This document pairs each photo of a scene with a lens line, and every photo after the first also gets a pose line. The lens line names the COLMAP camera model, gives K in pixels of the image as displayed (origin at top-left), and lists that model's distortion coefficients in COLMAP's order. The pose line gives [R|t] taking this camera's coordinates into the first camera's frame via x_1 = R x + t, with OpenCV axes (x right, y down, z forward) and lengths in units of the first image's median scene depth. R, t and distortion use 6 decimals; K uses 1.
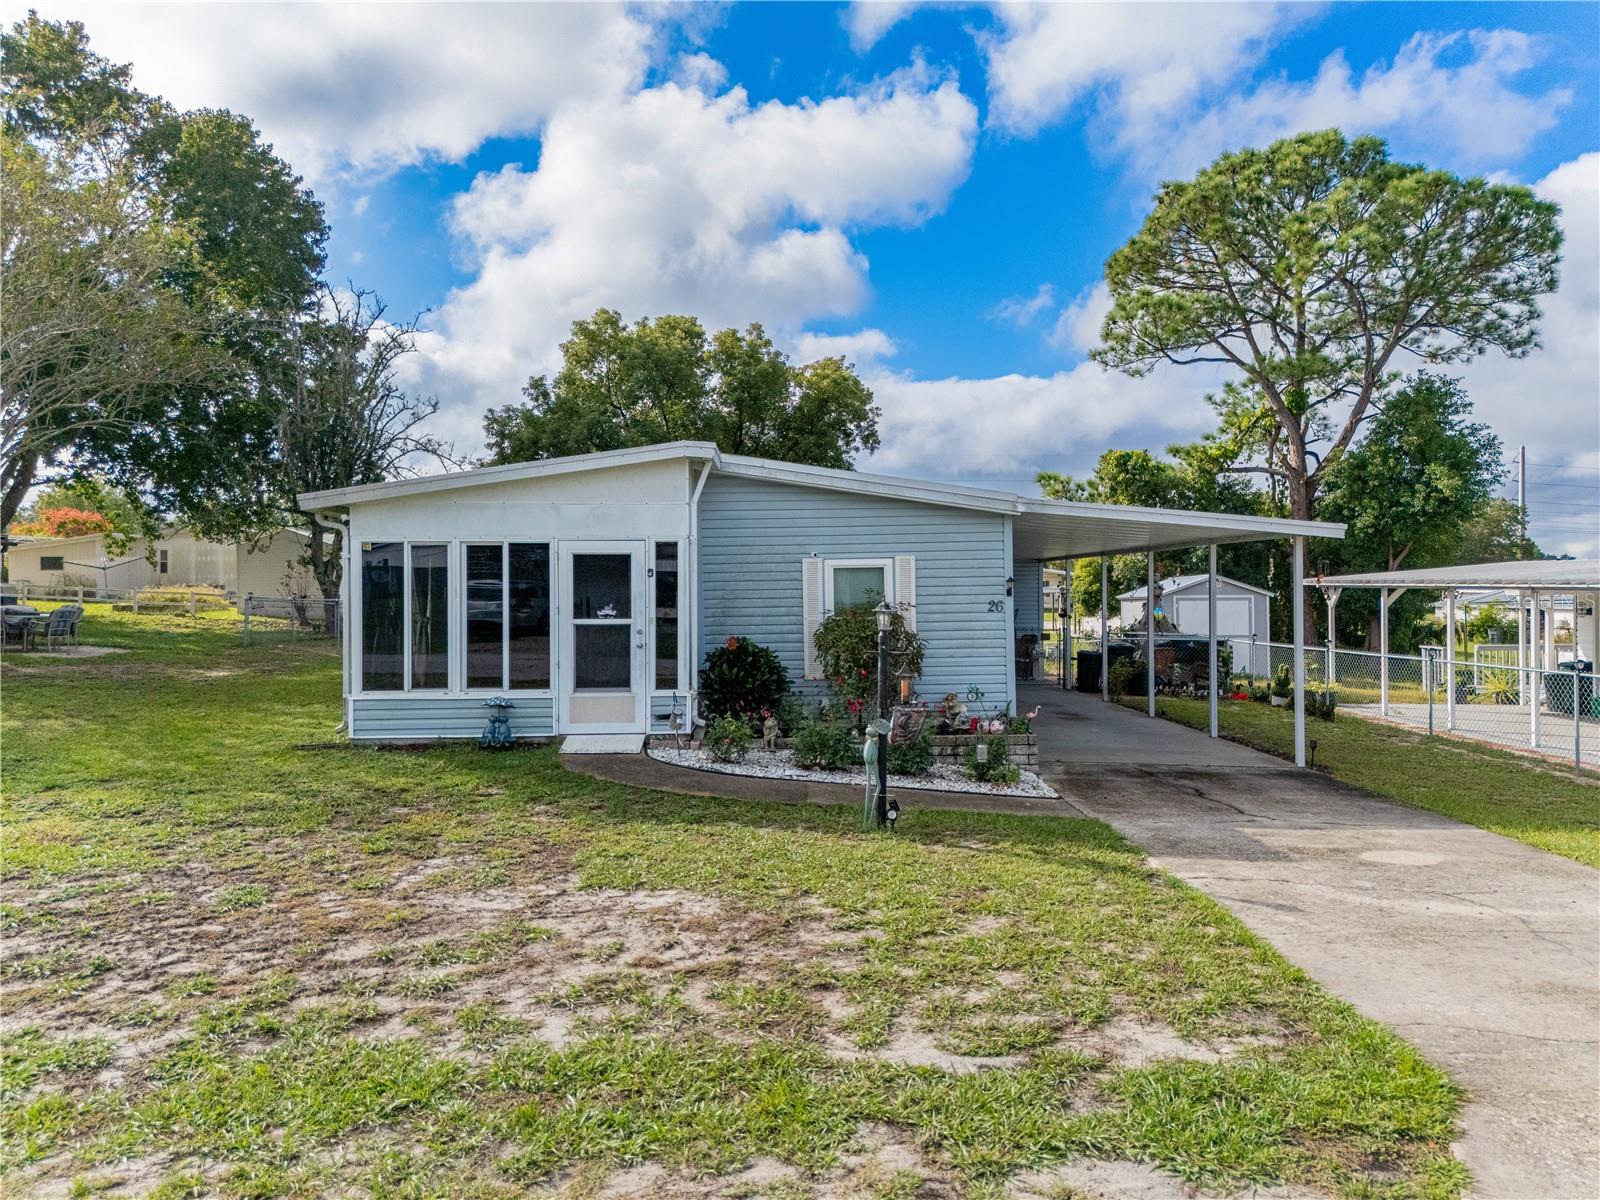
lens RADIAL K [[1170.4, 0, 806.2], [0, 1170.4, 596.6], [0, 0, 1]] dist [0.108316, -0.050986]
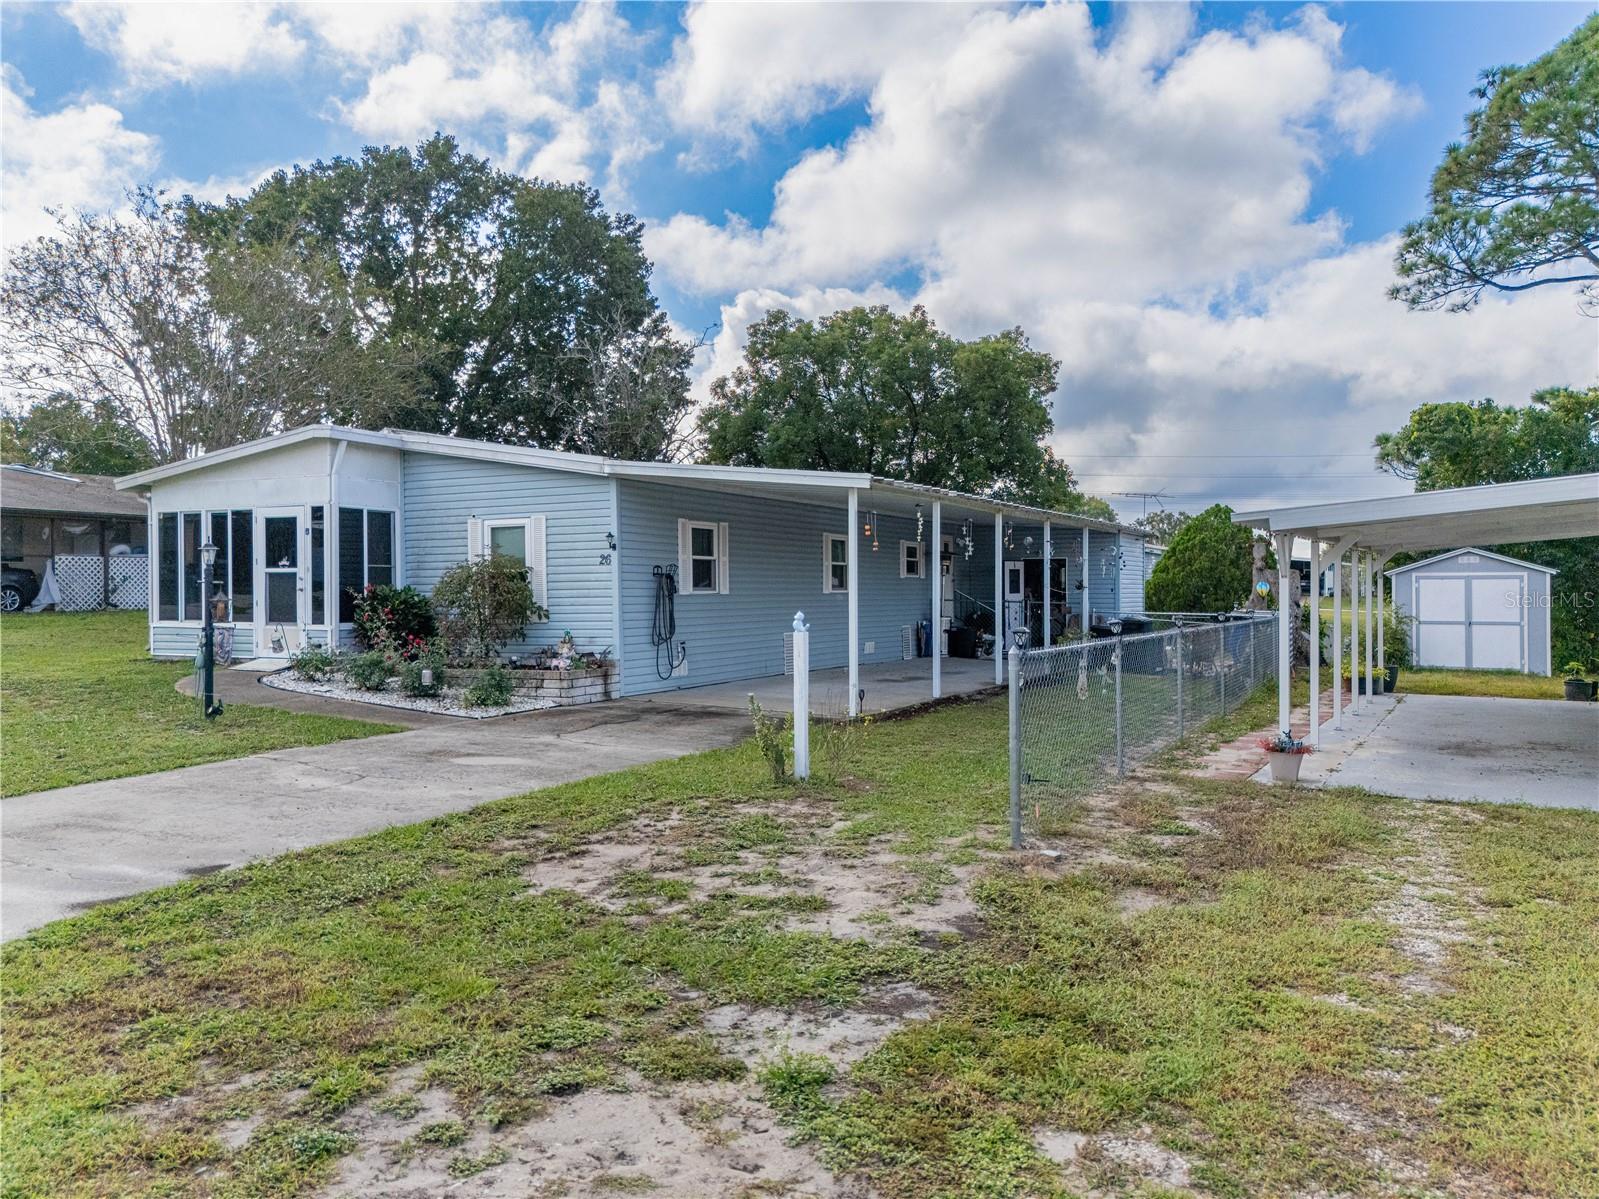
lens RADIAL K [[1192.5, 0, 799.5], [0, 1192.5, 599.5], [0, 0, 1]] dist [0.119463, -0.082579]
pose [[0.879847, 0.007222, -0.475202, 0.948524], [-0.005678, 0.999973, 0.004683, 0.043620], [0.475223, -0.001422, 0.879864, 0.105594]]
